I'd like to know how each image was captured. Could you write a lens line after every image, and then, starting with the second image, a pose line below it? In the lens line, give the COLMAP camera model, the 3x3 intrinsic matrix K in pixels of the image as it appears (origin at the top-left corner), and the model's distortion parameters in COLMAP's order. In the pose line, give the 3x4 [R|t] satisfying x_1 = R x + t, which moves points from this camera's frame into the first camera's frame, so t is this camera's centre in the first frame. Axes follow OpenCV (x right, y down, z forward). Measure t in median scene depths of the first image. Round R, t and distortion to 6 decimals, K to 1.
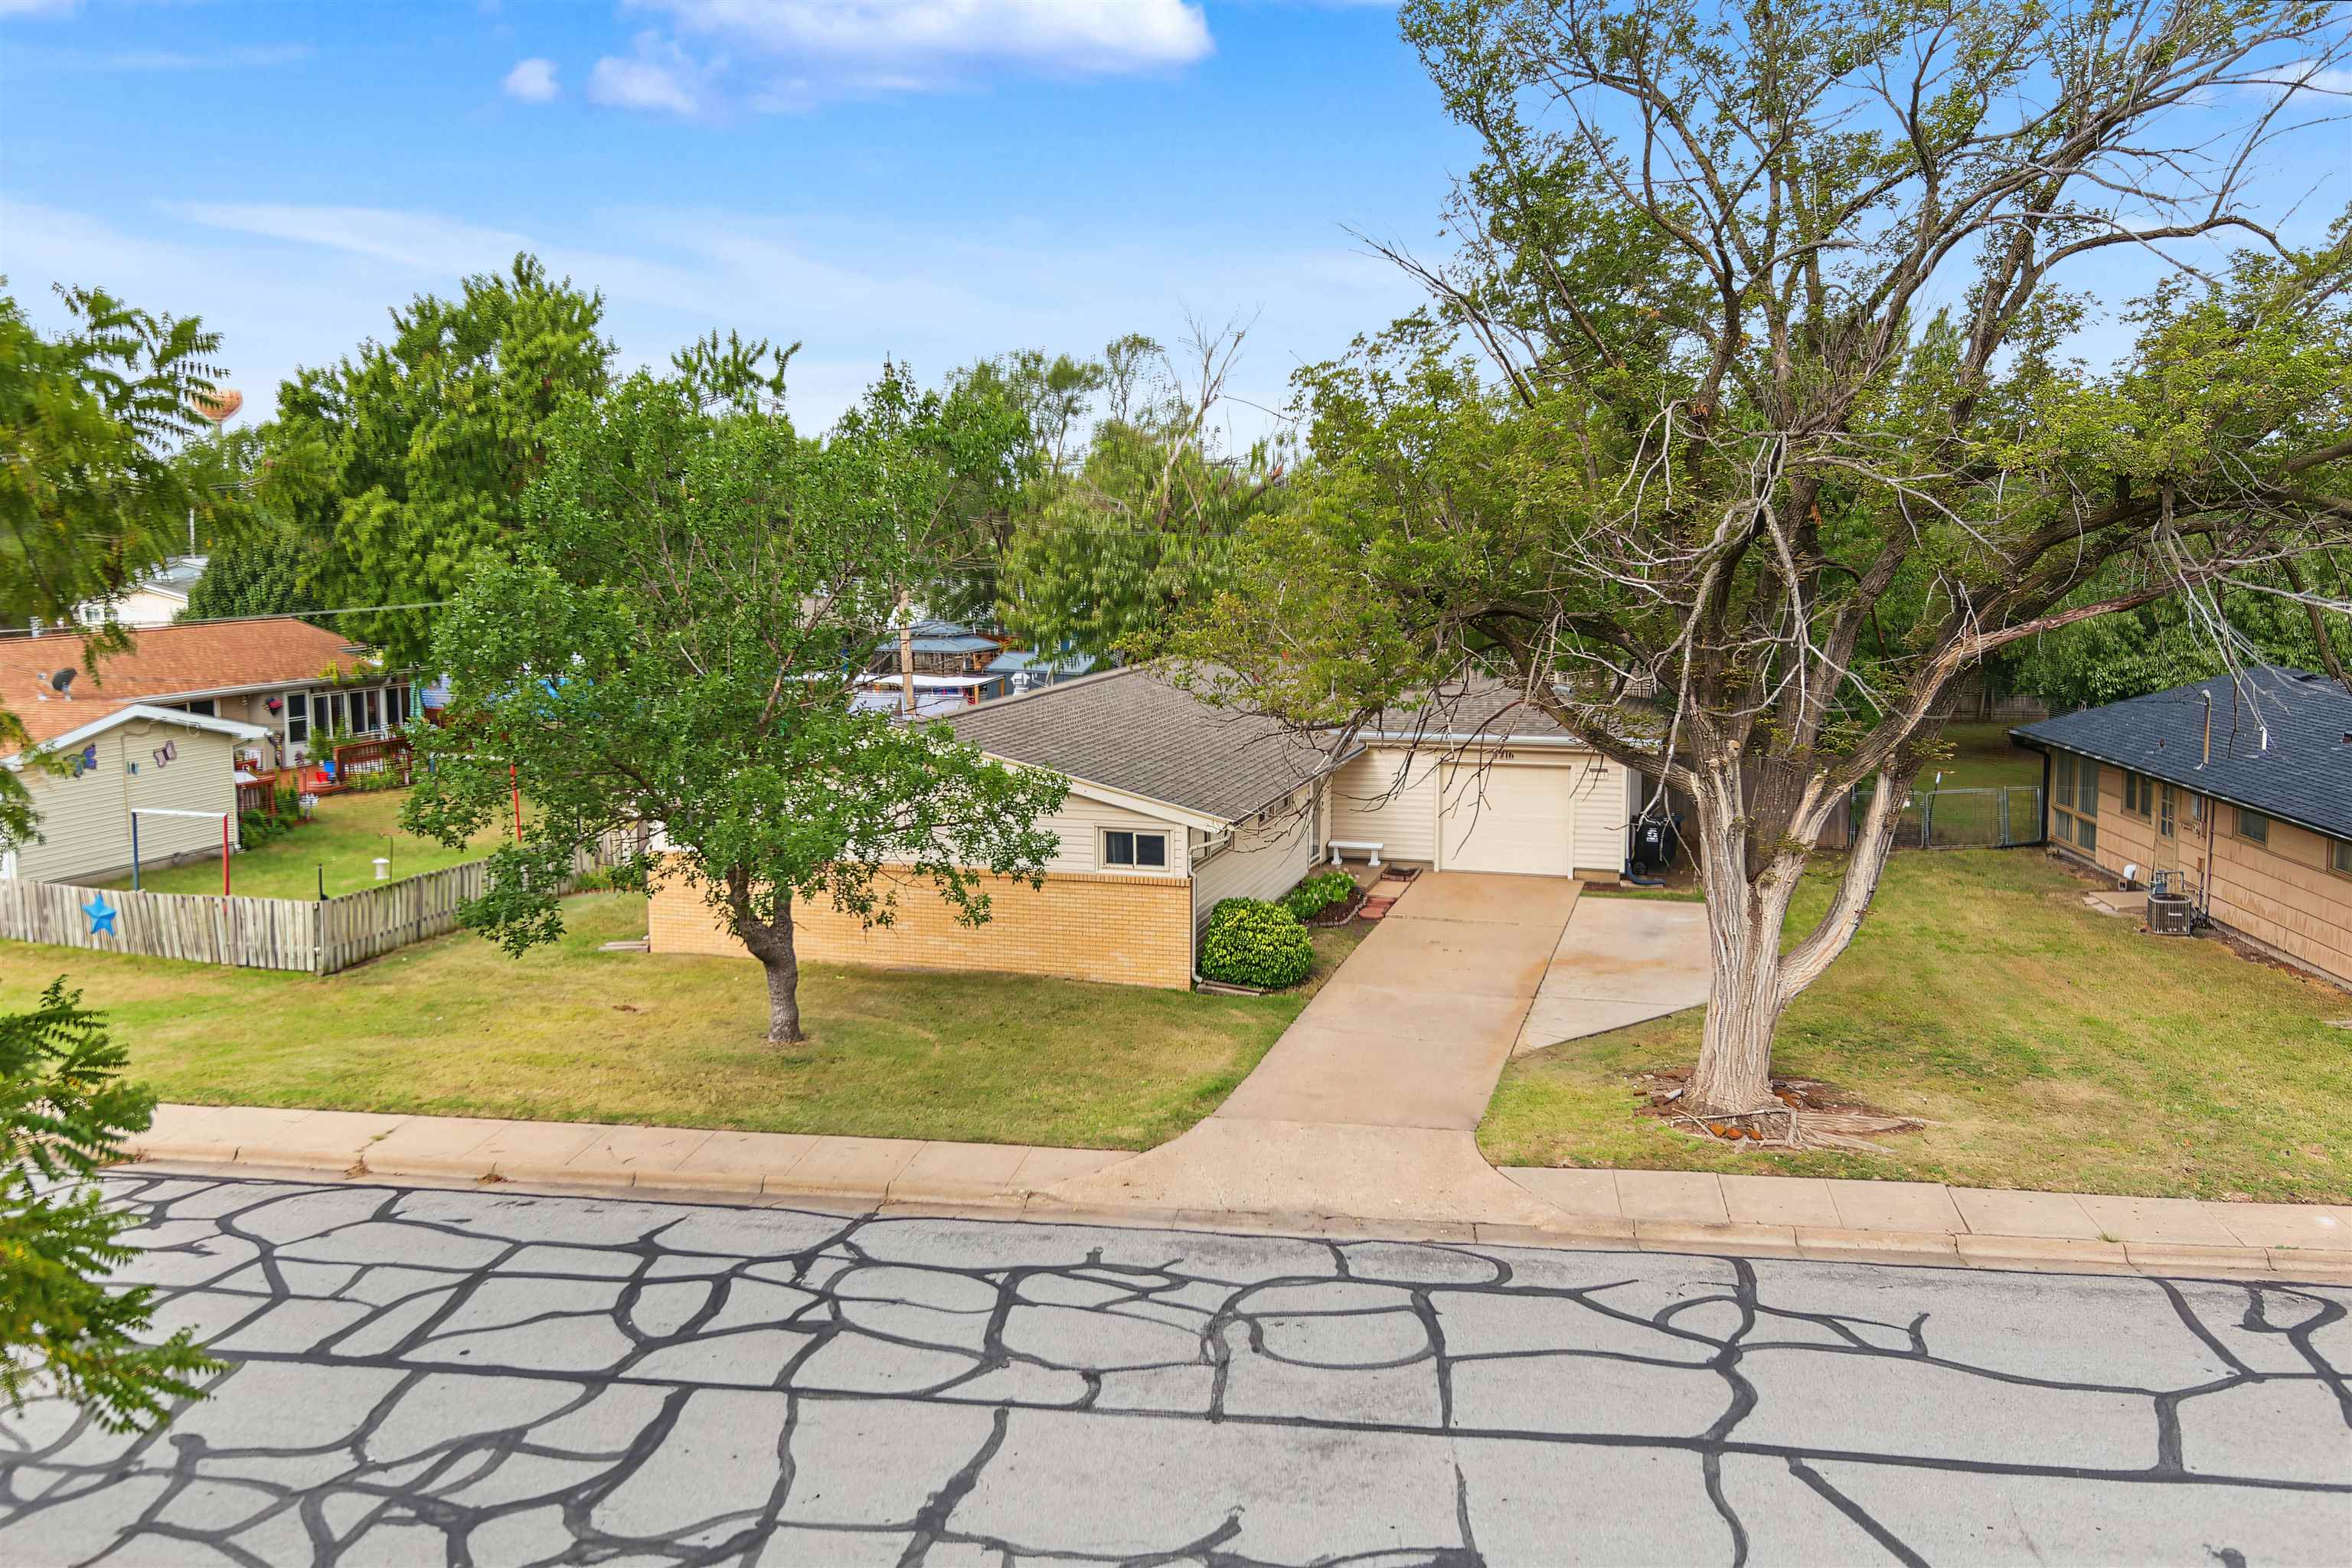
lens RADIAL K [[1821.3, 0, 1176.0], [0, 1821.3, 784.0], [0, 0, 1]] dist [0.046157, -0.039546]
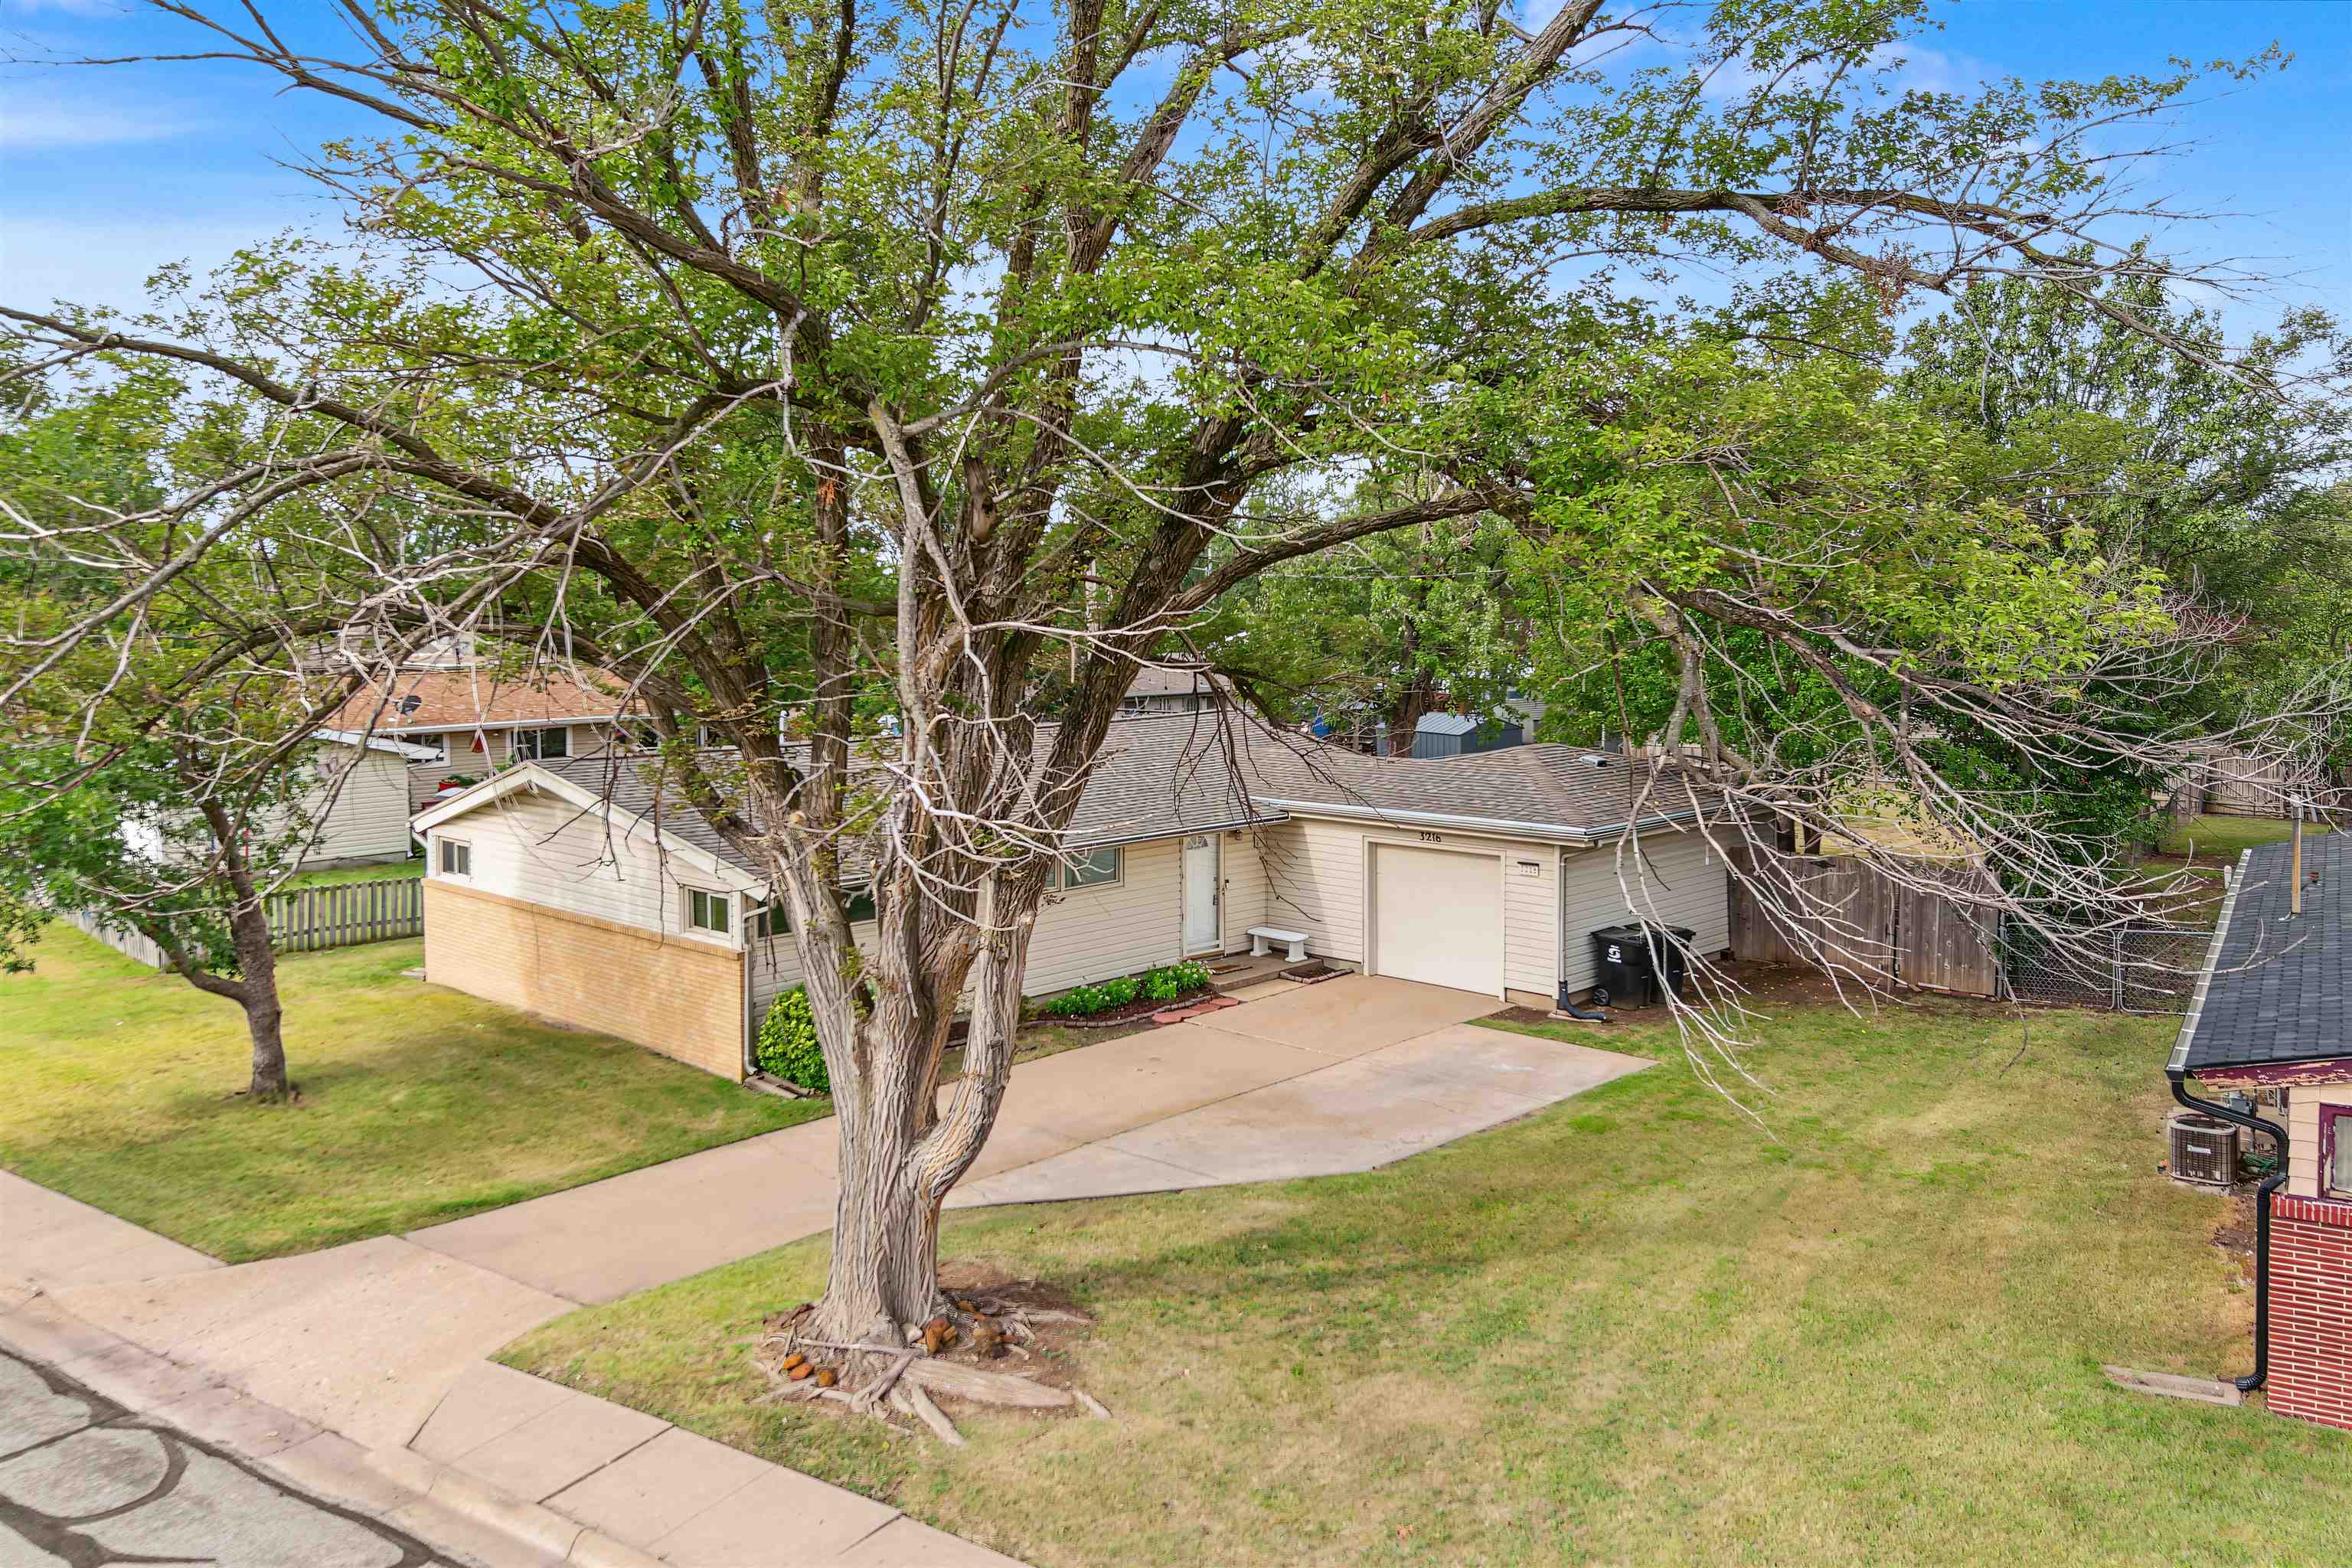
lens RADIAL K [[1779.1, 0, 1181.3], [0, 1779.1, 754.0], [0, 0, 1]] dist [0.061505, -0.073794]
pose [[0.900536, 0.040637, -0.432878, 0.621500], [-0.061891, 0.997465, -0.035117, -0.026657], [0.430353, 0.058415, 0.900768, 0.366093]]
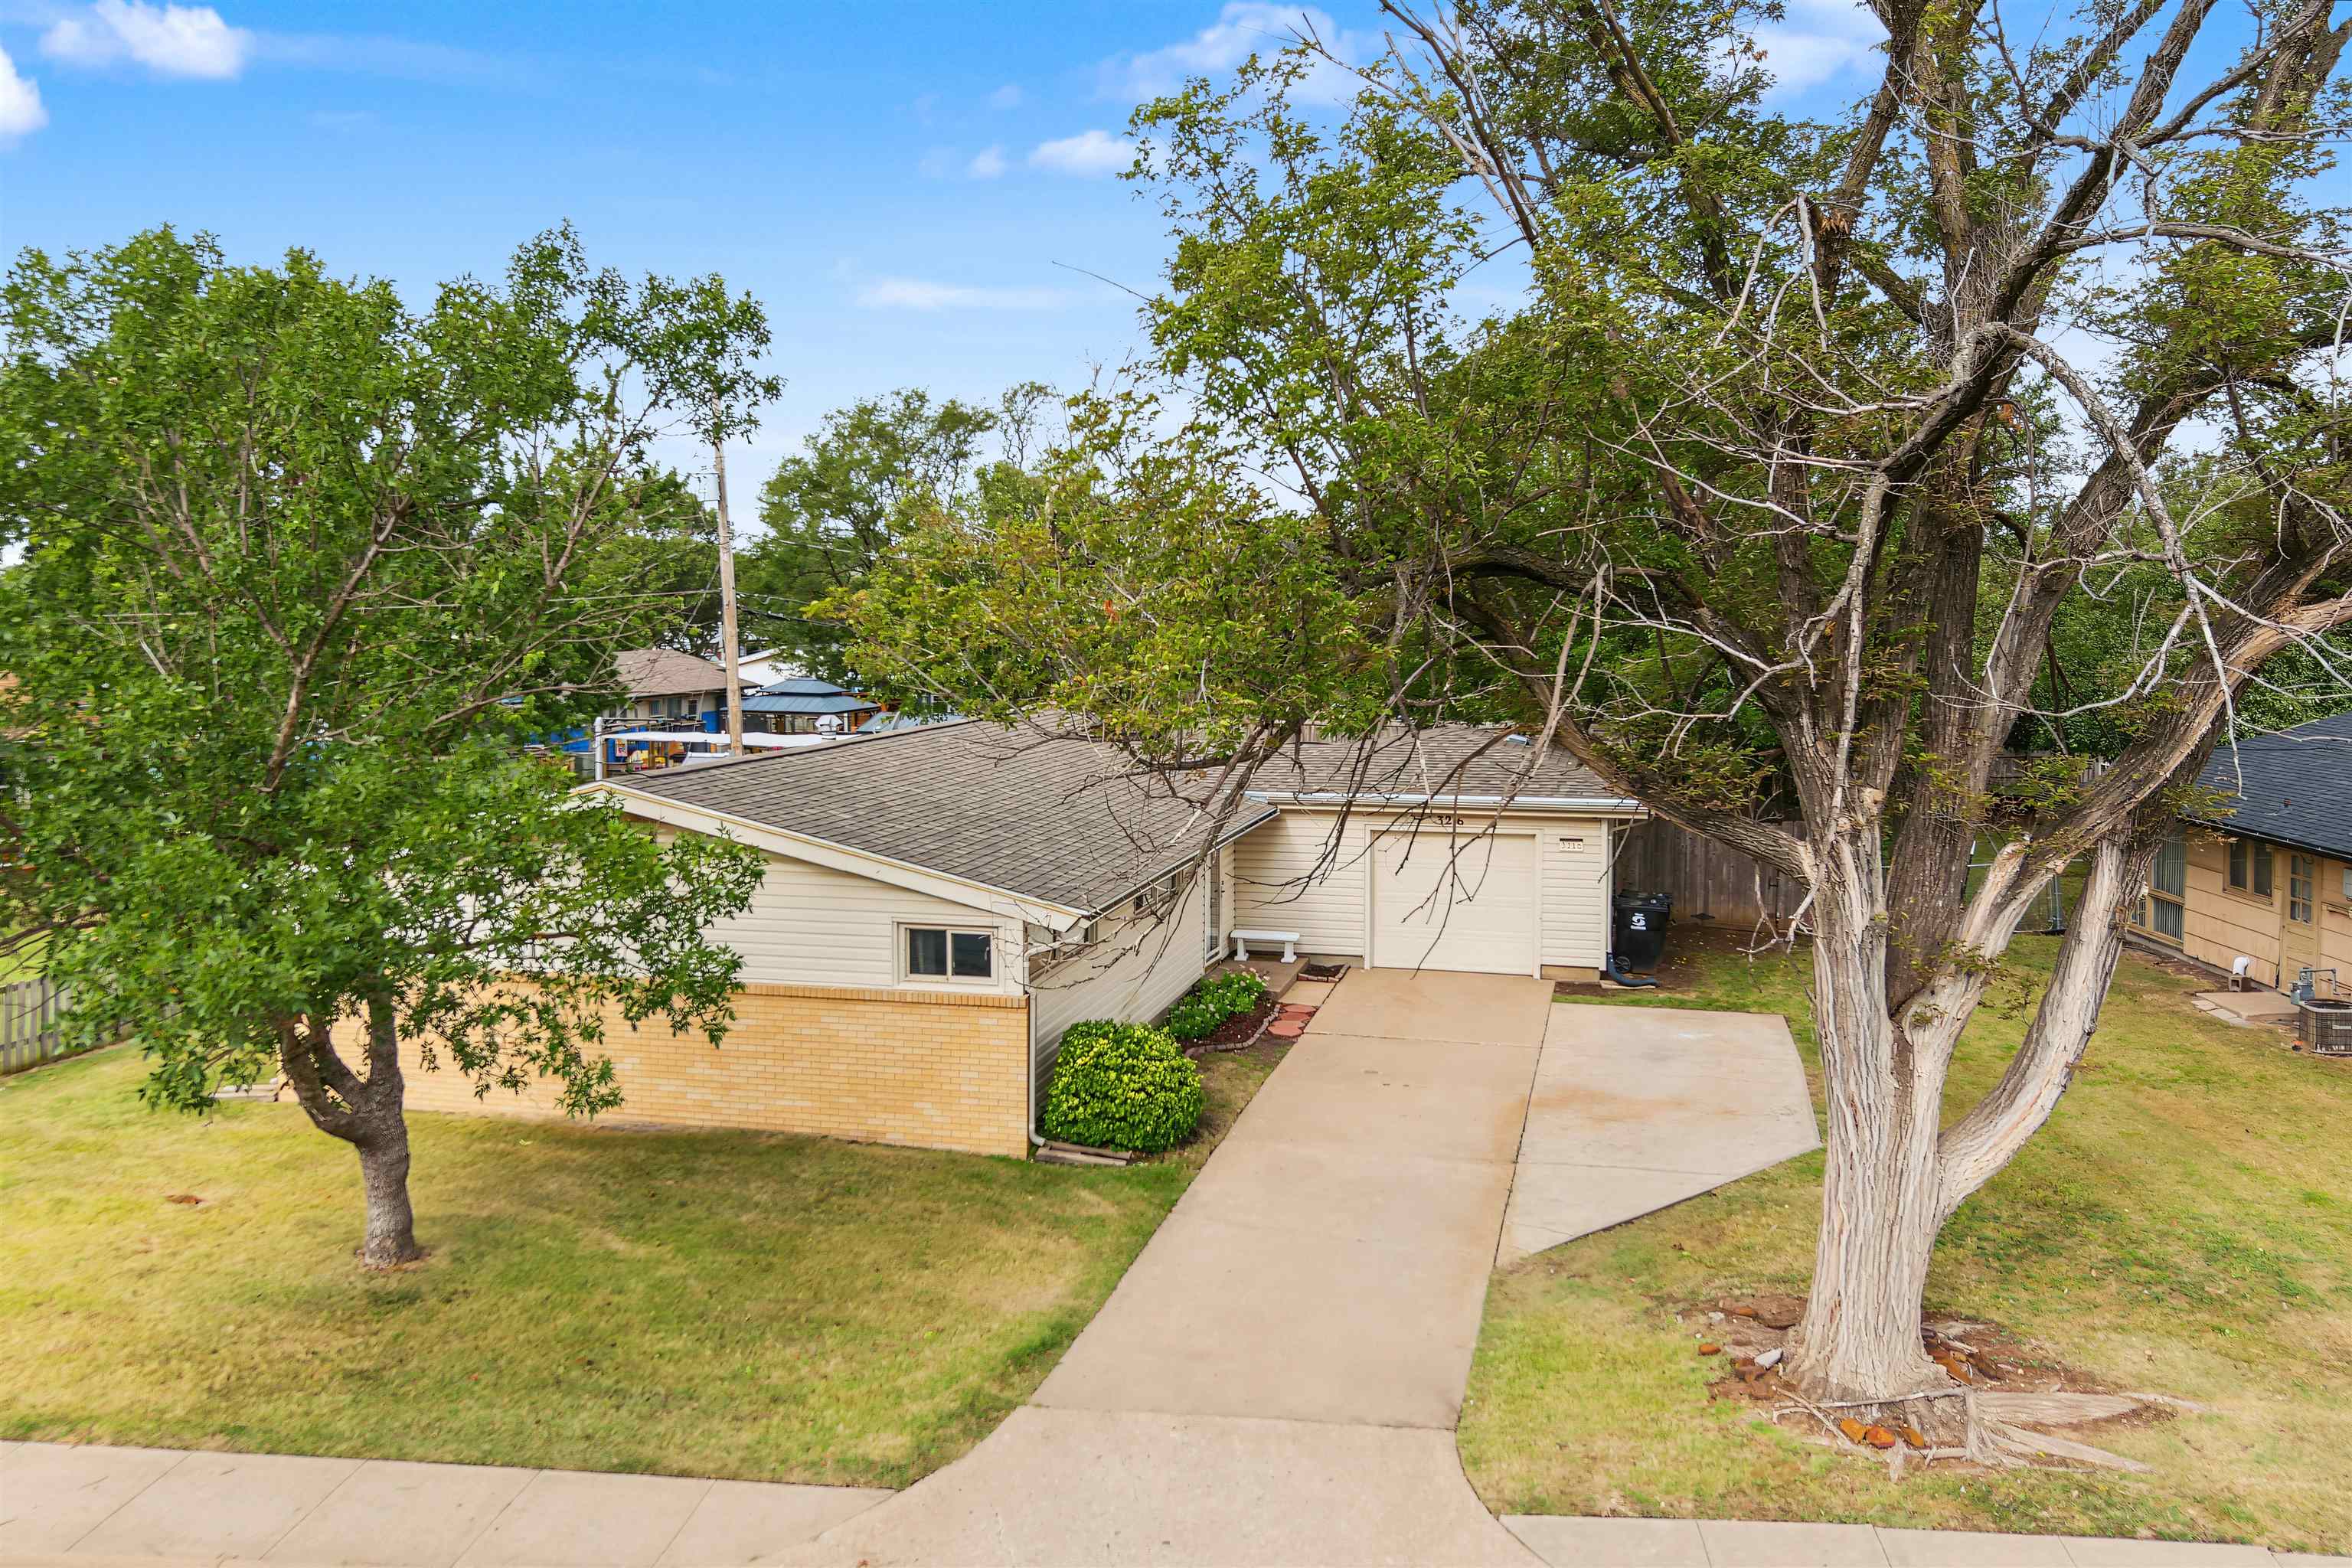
lens RADIAL K [[1779.1, 0, 1181.3], [0, 1779.1, 754.0], [0, 0, 1]] dist [0.061505, -0.073794]
pose [[0.998835, -0.002150, 0.048202, 0.038517], [0.004898, 0.998363, -0.056980, -0.001881], [-0.048001, 0.057150, 0.997211, 0.346347]]
